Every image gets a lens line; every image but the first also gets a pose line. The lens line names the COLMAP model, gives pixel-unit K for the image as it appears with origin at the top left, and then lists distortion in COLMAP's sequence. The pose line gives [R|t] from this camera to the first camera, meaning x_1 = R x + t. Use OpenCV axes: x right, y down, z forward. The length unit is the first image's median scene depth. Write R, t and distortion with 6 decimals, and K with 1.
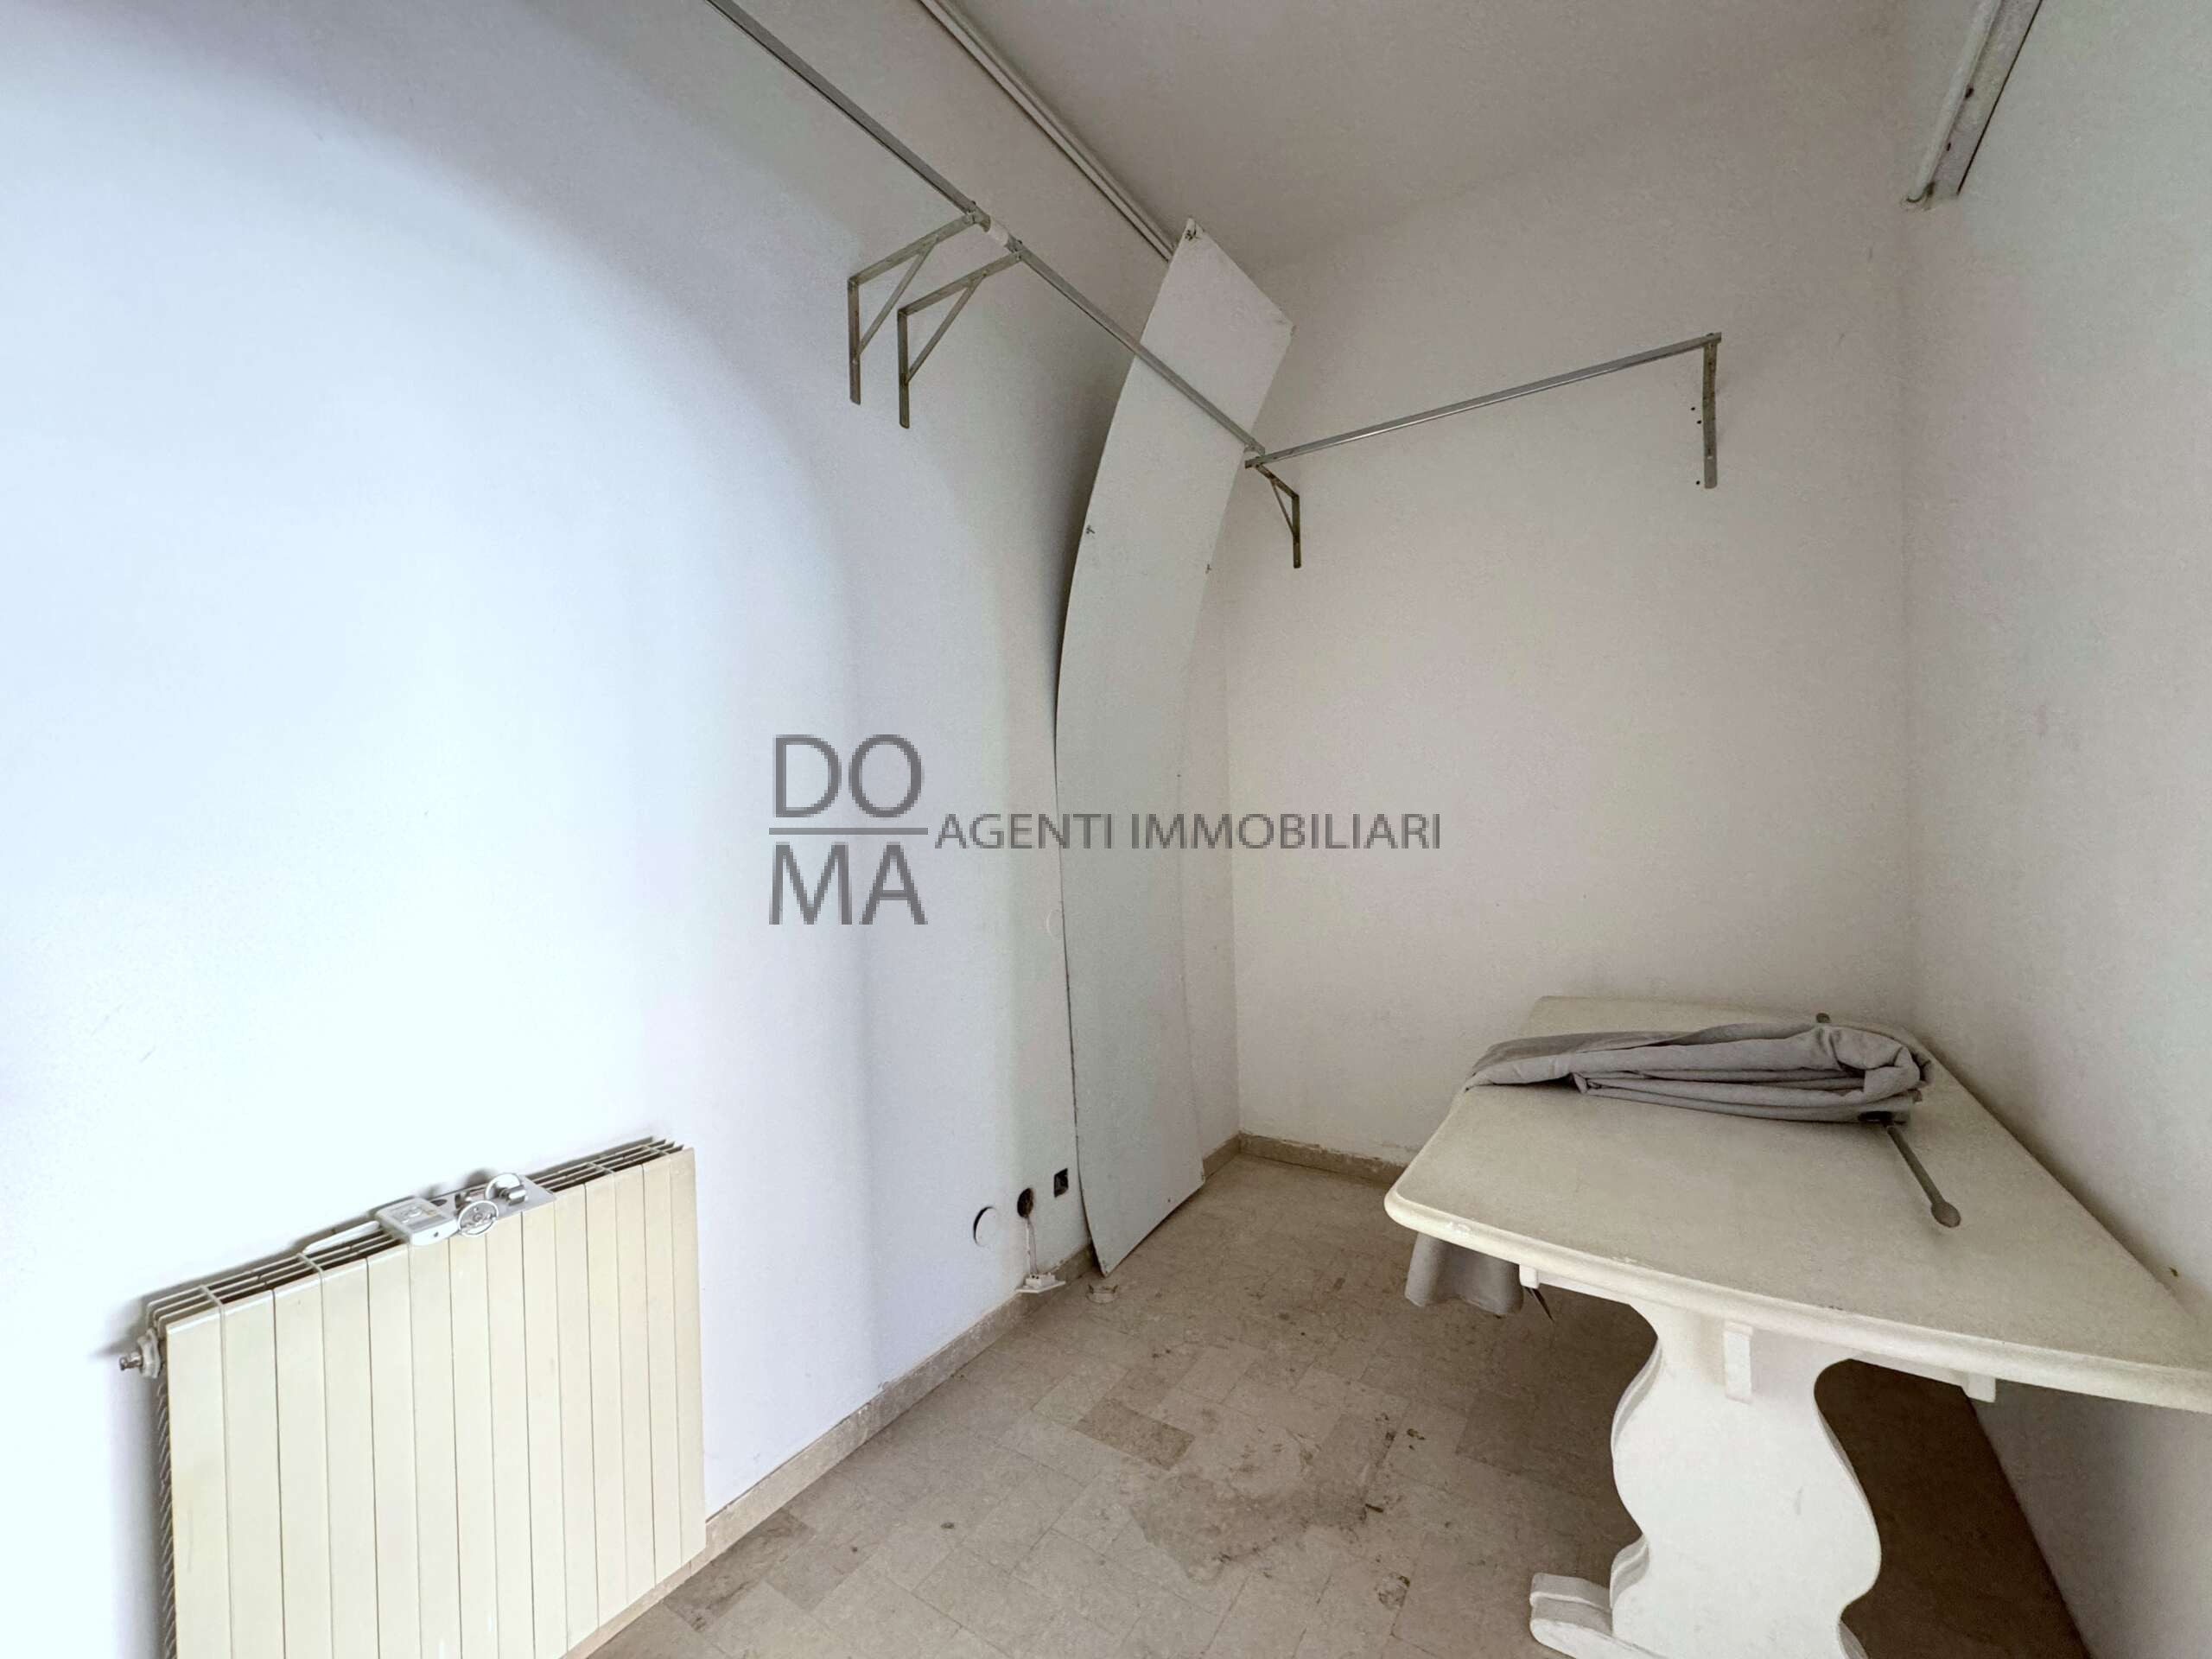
lens RADIAL K [[880.2, 0, 1106.0], [0, 880.2, 829.5], [0, 0, 1]] dist [-0.000787, 0.000342]
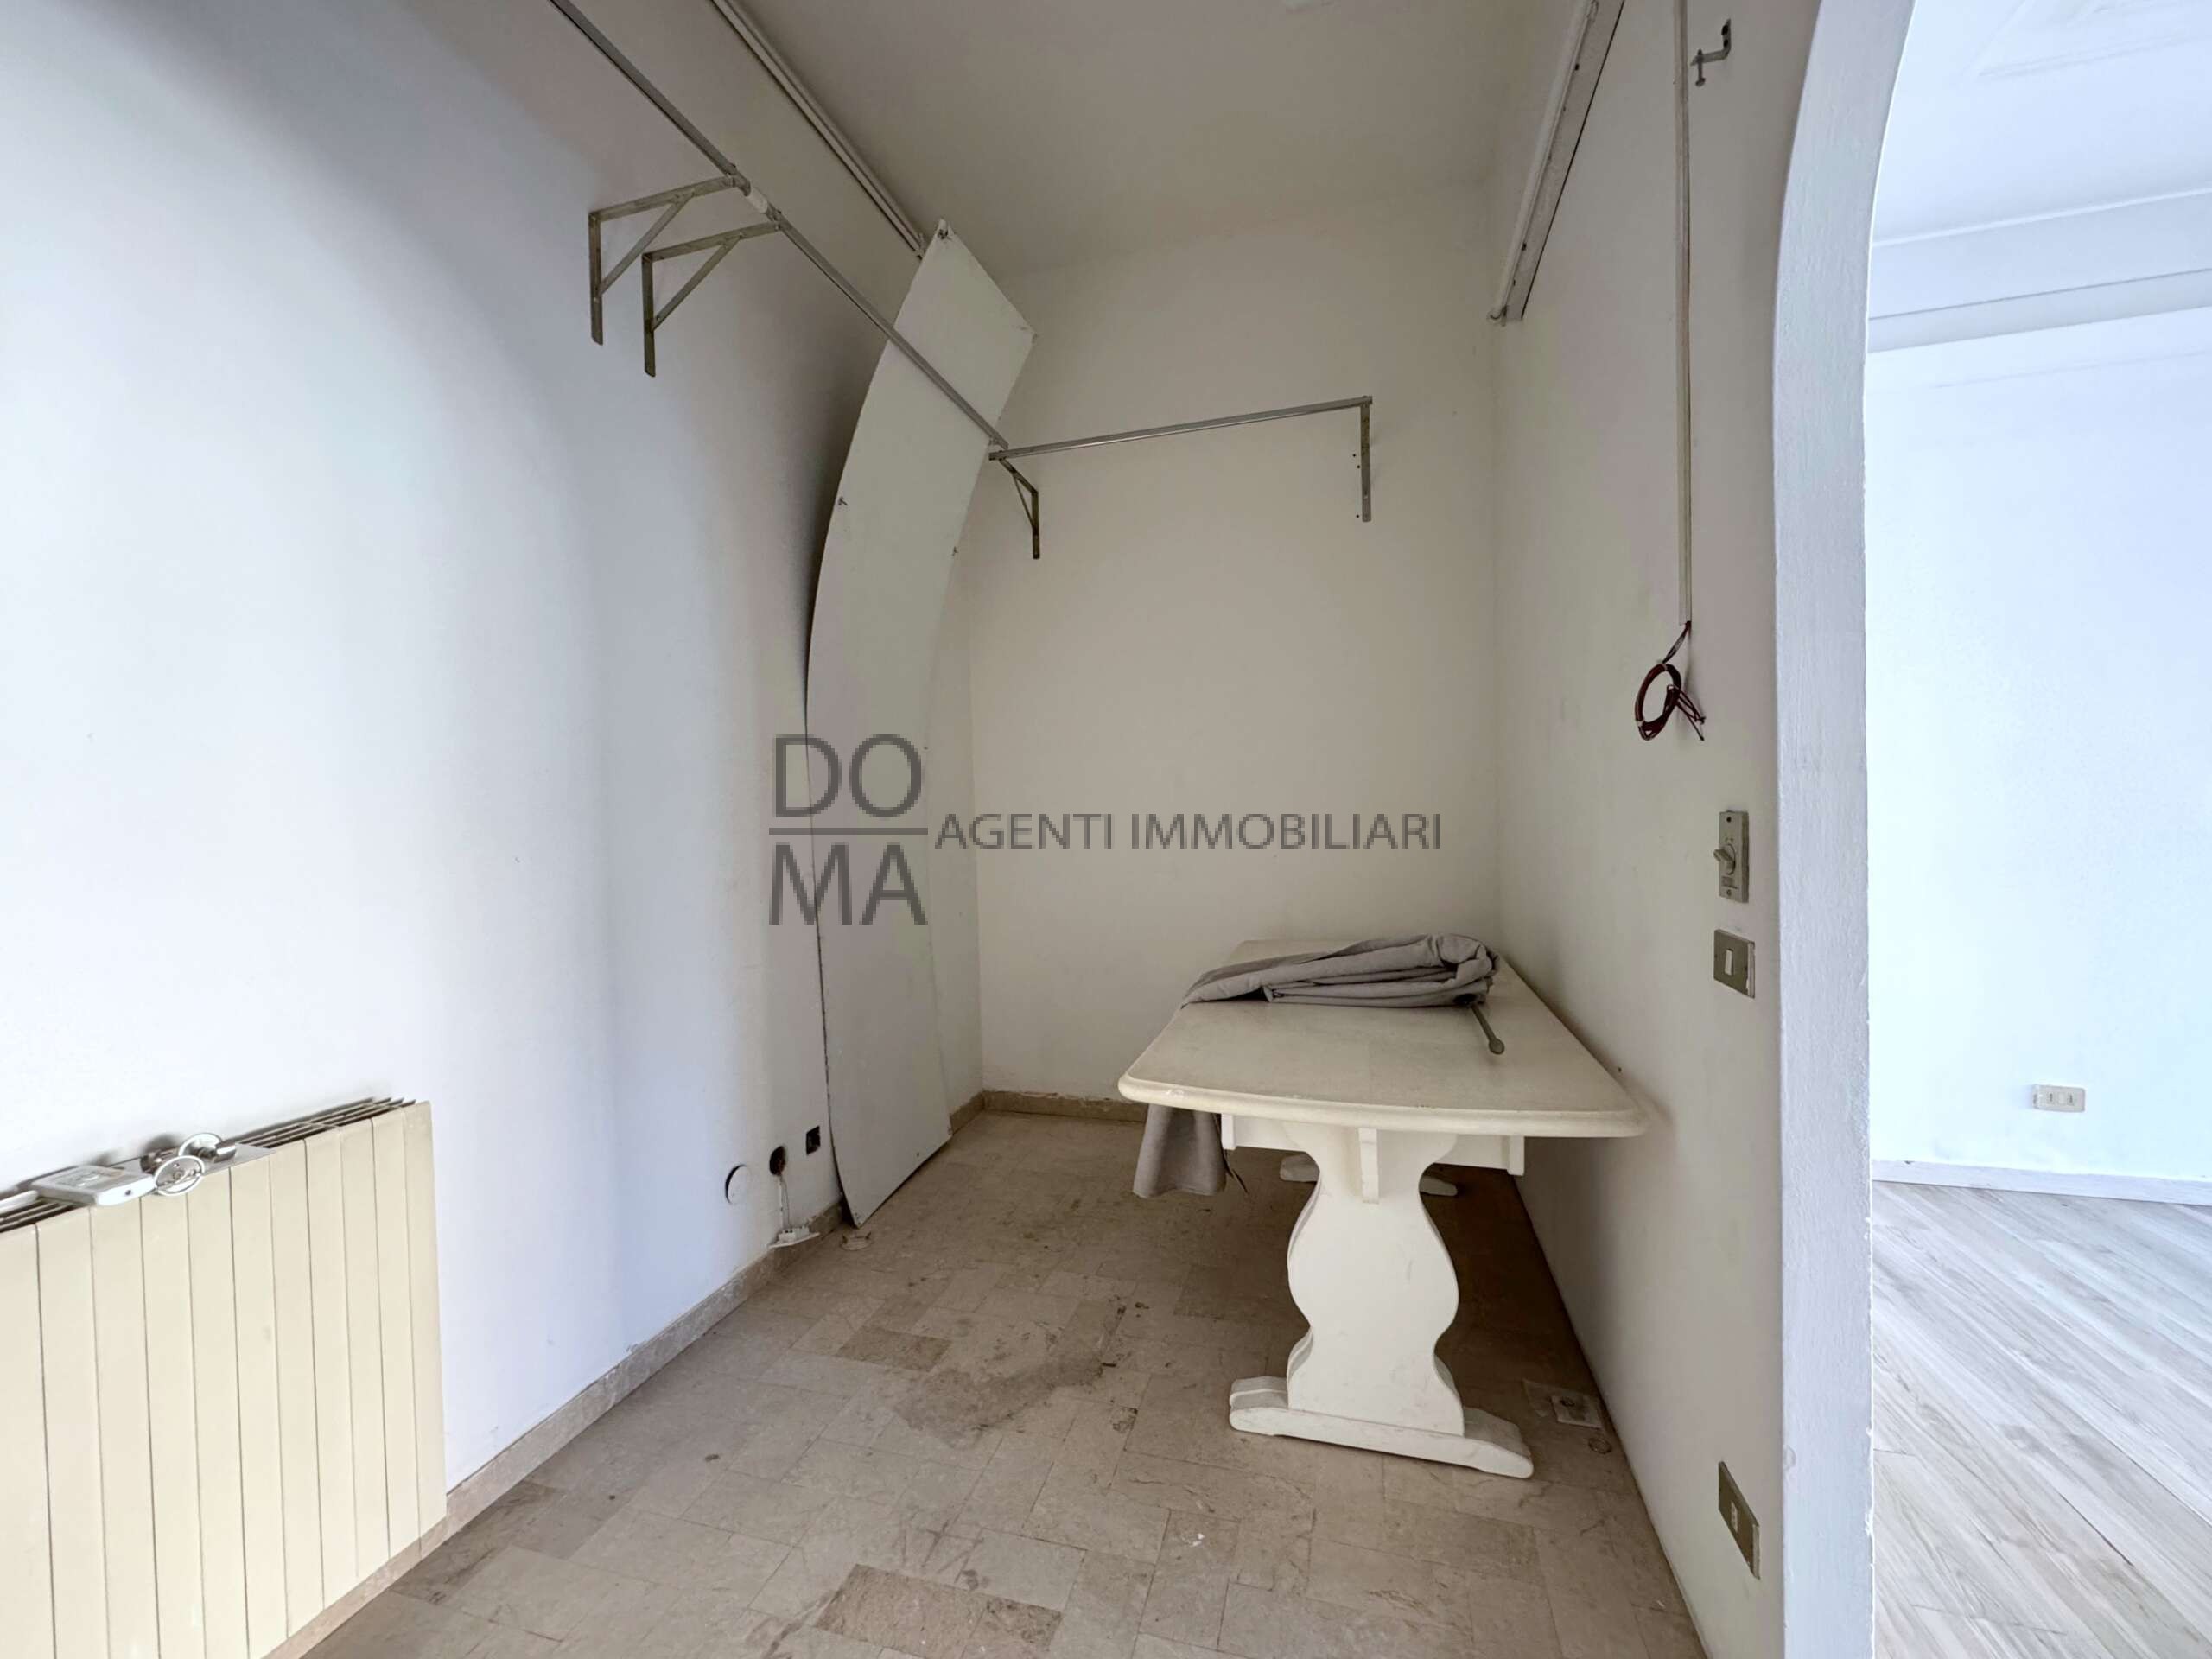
lens RADIAL K [[880.2, 0, 1106.0], [0, 880.2, 829.5], [0, 0, 1]] dist [-0.000787, 0.000342]
pose [[0.955060, -0.003081, 0.296396, -0.039801], [0.001188, 0.999978, 0.006567, 0.049562], [-0.296410, -0.005920, 0.955042, -0.102719]]
